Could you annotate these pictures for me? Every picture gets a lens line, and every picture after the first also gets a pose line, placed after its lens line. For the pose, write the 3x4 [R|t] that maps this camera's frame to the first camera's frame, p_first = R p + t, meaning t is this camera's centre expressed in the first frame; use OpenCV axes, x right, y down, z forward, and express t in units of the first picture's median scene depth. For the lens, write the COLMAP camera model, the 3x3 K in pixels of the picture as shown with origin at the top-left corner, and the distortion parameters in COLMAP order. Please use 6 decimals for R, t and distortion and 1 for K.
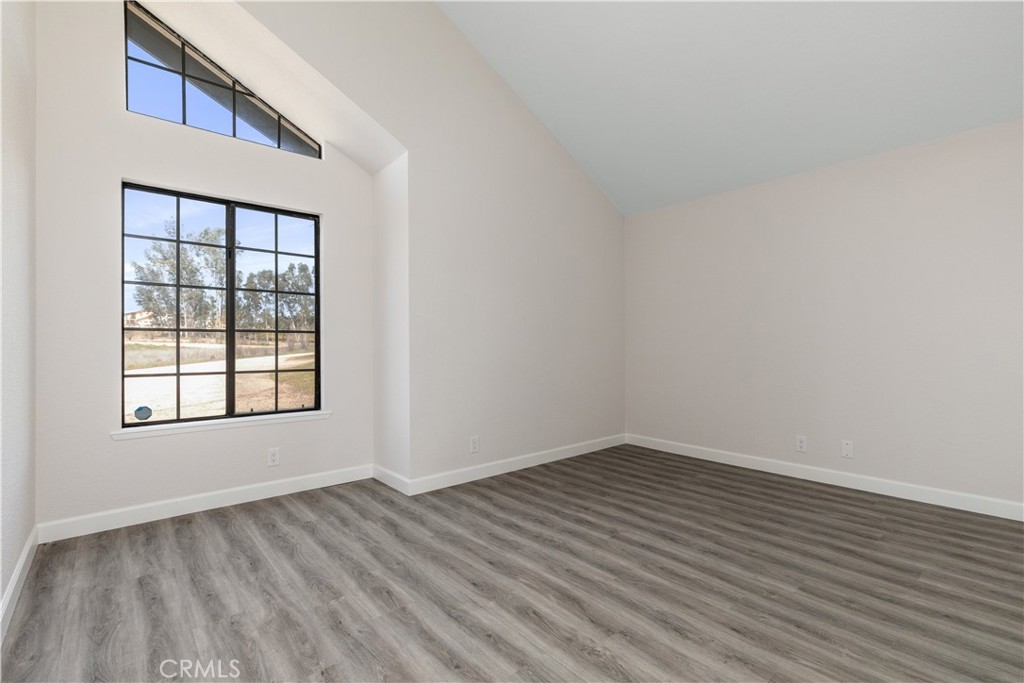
lens RADIAL K [[462.8, 0, 513.9], [0, 462.8, 343.6], [0, 0, 1]] dist [0.008573, -0.001229]
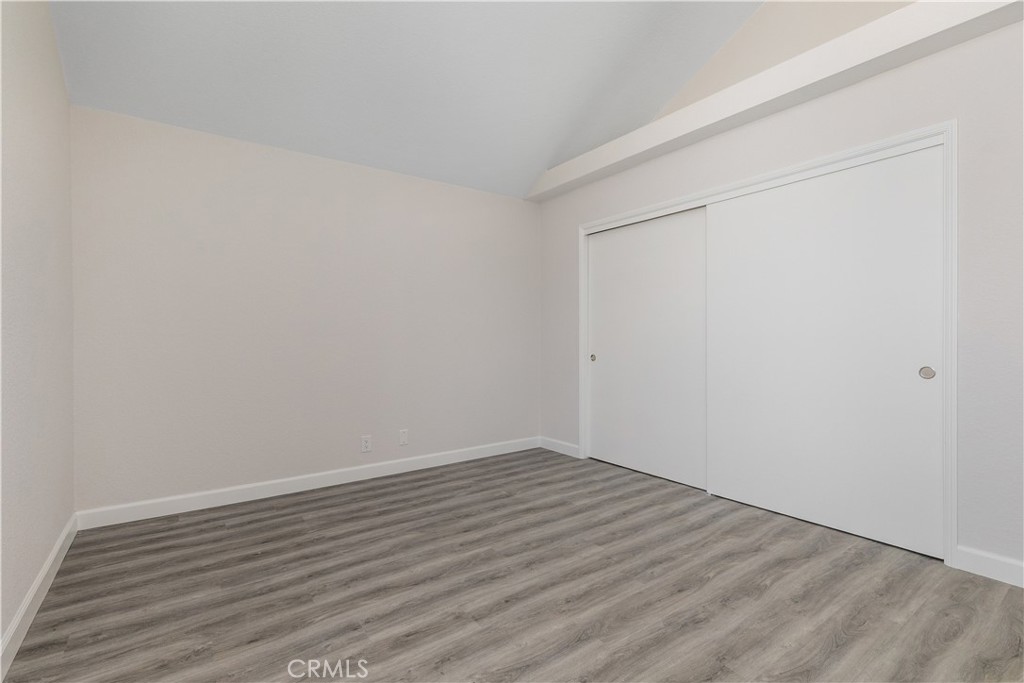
lens RADIAL K [[462.8, 0, 509.4], [0, 462.8, 345.5], [0, 0, 1]] dist [0.008573, -0.001229]
pose [[0.100616, -0.014740, 0.994816, -0.444558], [0.007381, 0.999874, 0.014069, -0.004422], [-0.994898, 0.005927, 0.100712, 0.832903]]
